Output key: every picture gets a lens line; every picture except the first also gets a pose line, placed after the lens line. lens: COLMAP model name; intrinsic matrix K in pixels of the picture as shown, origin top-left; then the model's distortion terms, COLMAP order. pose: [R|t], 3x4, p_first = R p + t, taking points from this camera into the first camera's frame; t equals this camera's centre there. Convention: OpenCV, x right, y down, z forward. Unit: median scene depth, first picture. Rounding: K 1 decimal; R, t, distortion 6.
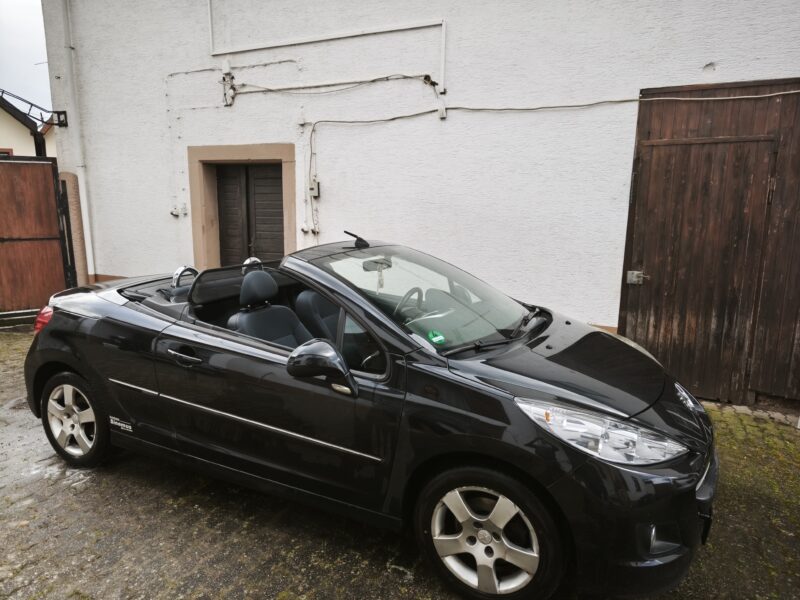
lens RADIAL K [[541.3, 0, 403.3], [0, 541.3, 300.3], [0, 0, 1]] dist [0.072129, -0.066993]
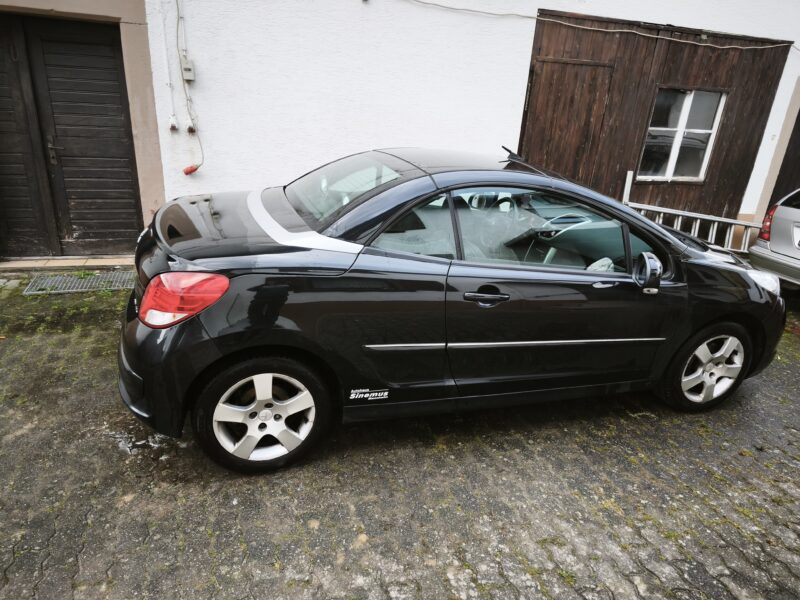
lens RADIAL K [[541.3, 0, 391.3], [0, 541.3, 316.0], [0, 0, 1]] dist [0.072129, -0.066993]
pose [[0.711696, -0.227184, 0.664738, -0.868462], [0.066133, 0.963728, 0.258564, -0.087075], [-0.699368, -0.140058, 0.700905, 0.355770]]
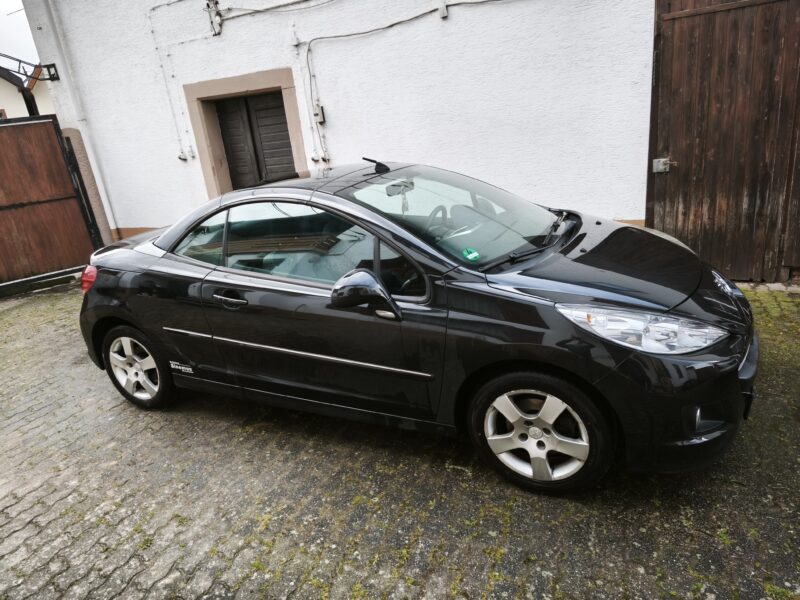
lens RADIAL K [[541.3, 0, 395.1], [0, 541.3, 302.9], [0, 0, 1]] dist [0.072129, -0.066993]
pose [[0.992170, -0.113366, -0.052415, -0.024775], [0.120155, 0.980918, 0.152848, -0.010203], [0.034087, -0.157949, 0.986859, -0.017786]]
